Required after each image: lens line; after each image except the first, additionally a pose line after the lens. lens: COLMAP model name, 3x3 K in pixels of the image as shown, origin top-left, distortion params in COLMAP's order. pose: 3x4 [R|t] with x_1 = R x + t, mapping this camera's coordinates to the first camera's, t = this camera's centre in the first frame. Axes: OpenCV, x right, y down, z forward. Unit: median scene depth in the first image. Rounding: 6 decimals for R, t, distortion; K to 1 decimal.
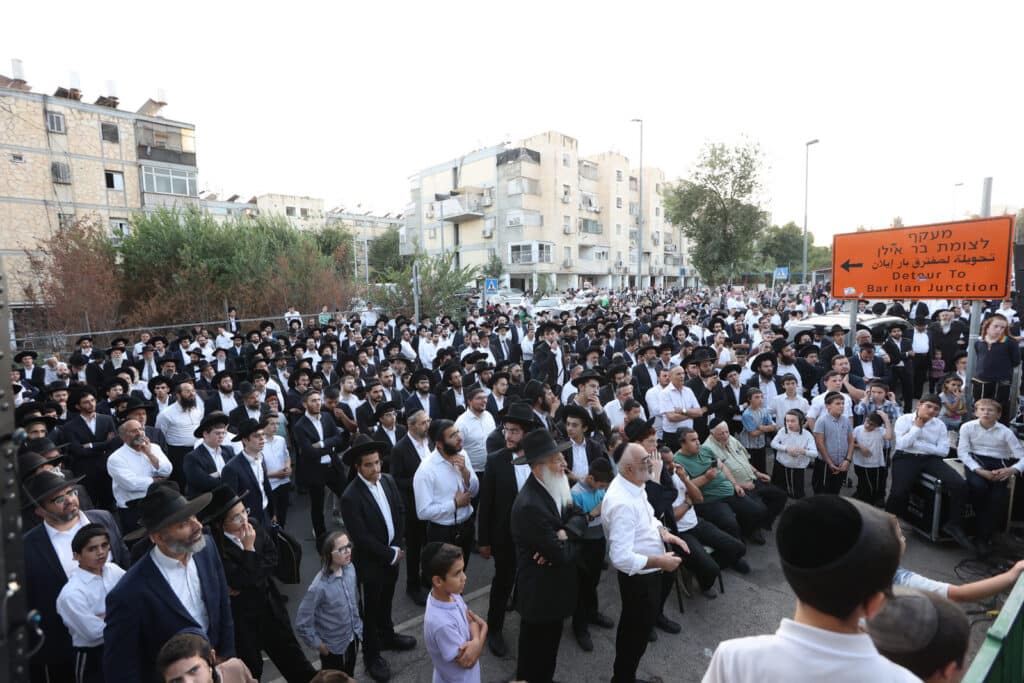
lens RADIAL K [[487.0, 0, 514.4], [0, 487.0, 338.0], [0, 0, 1]] dist [-0.040504, 0.014532]
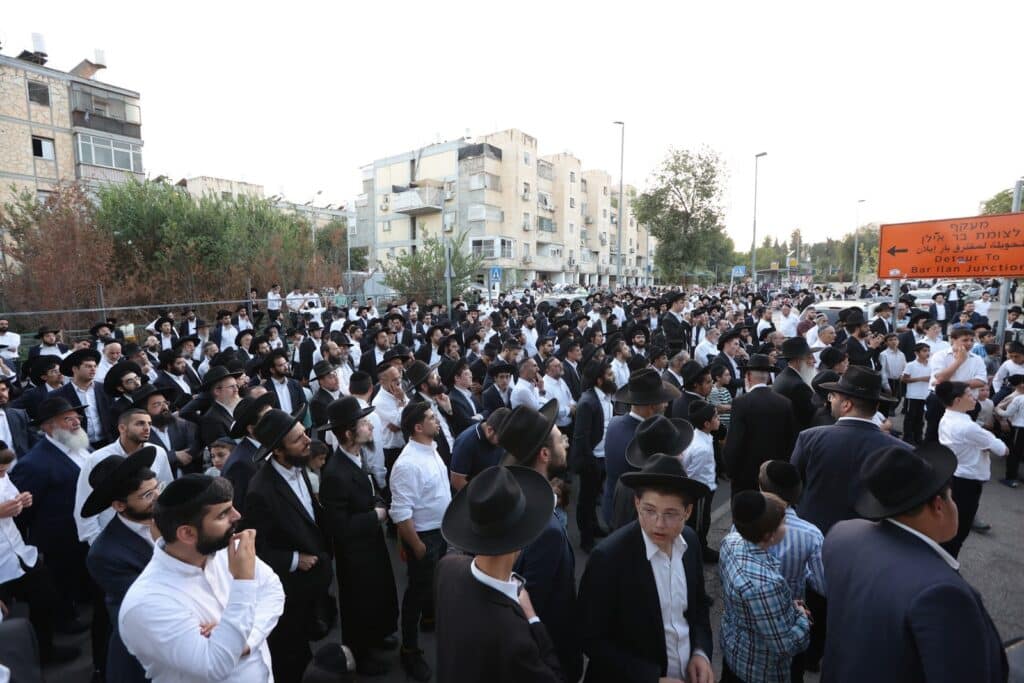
lens RADIAL K [[487.0, 0, 515.7], [0, 487.0, 331.8], [0, 0, 1]] dist [-0.040504, 0.014532]
pose [[0.985406, 0.001277, 0.170216, -0.102457], [0.001263, 0.999889, -0.014815, 0.015523], [-0.170216, 0.014813, 0.985295, -0.000106]]
